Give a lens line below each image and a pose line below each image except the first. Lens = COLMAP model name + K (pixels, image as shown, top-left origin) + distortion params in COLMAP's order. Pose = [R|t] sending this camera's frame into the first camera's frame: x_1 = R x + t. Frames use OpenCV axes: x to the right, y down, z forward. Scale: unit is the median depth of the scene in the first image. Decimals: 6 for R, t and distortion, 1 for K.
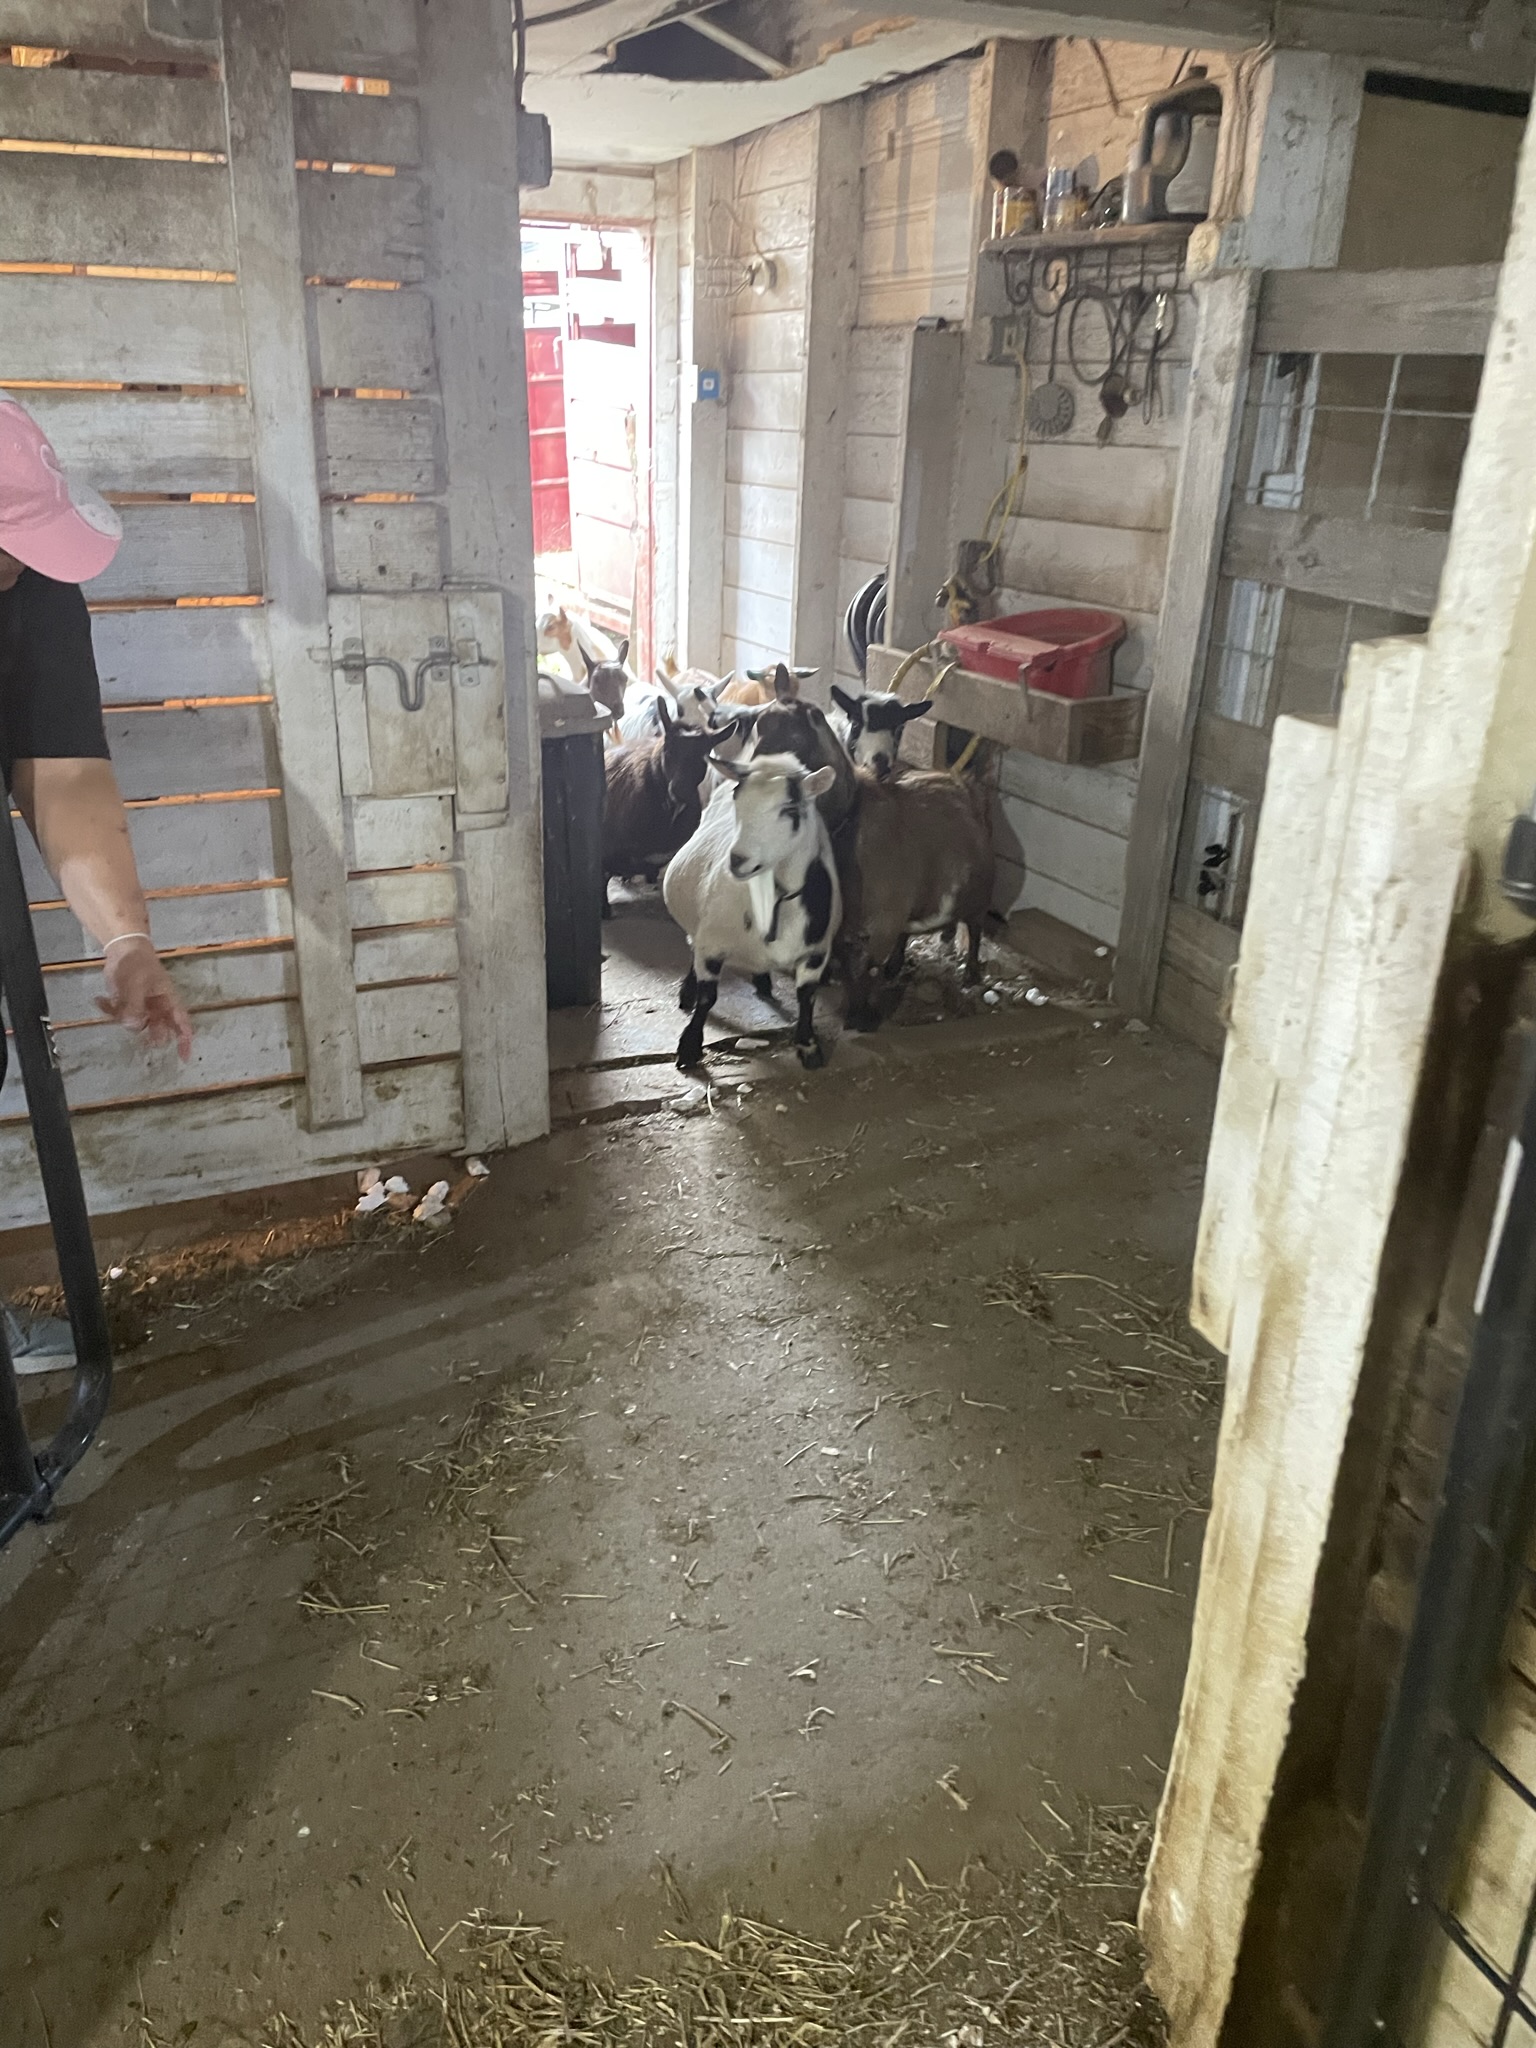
lens RADIAL K [[1724.2, 0, 768.0], [0, 1724.2, 1024.0], [0, 0, 1]] dist [0.108829, -0.170274]
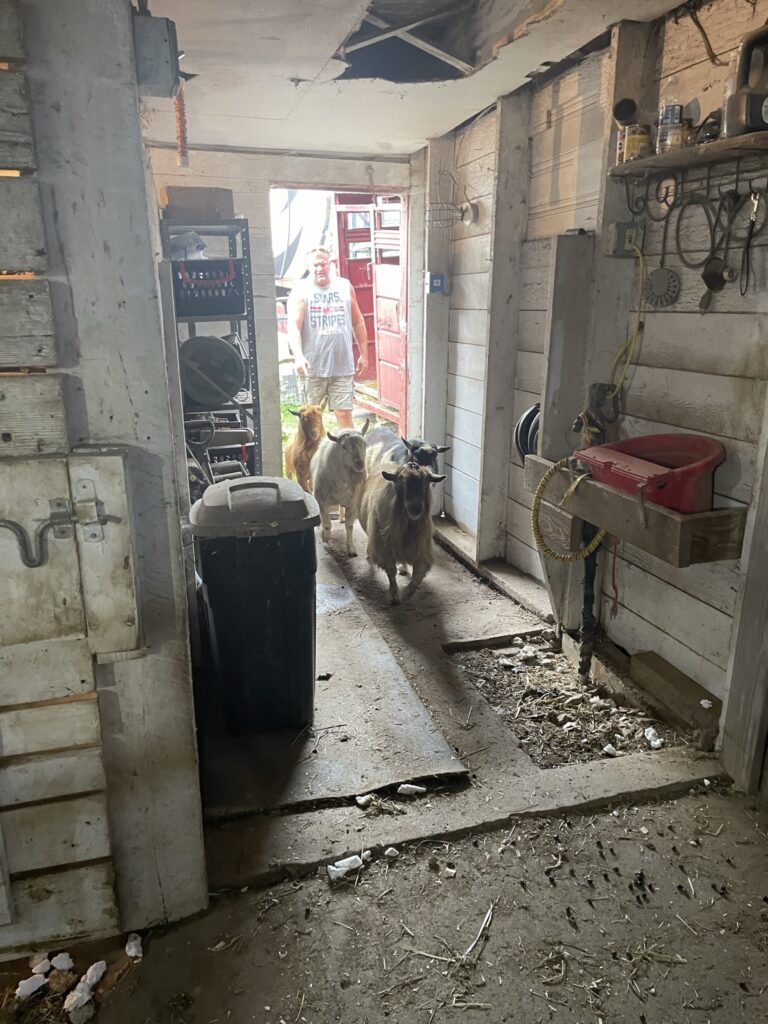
lens RADIAL K [[862.1, 0, 384.0], [0, 862.1, 512.0], [0, 0, 1]] dist [0.108829, -0.170274]
pose [[0.989200, 0.014611, -0.145842, 0.053415], [-0.029665, 0.994384, -0.101590, -0.111195], [0.143539, 0.104819, 0.984078, 0.341368]]
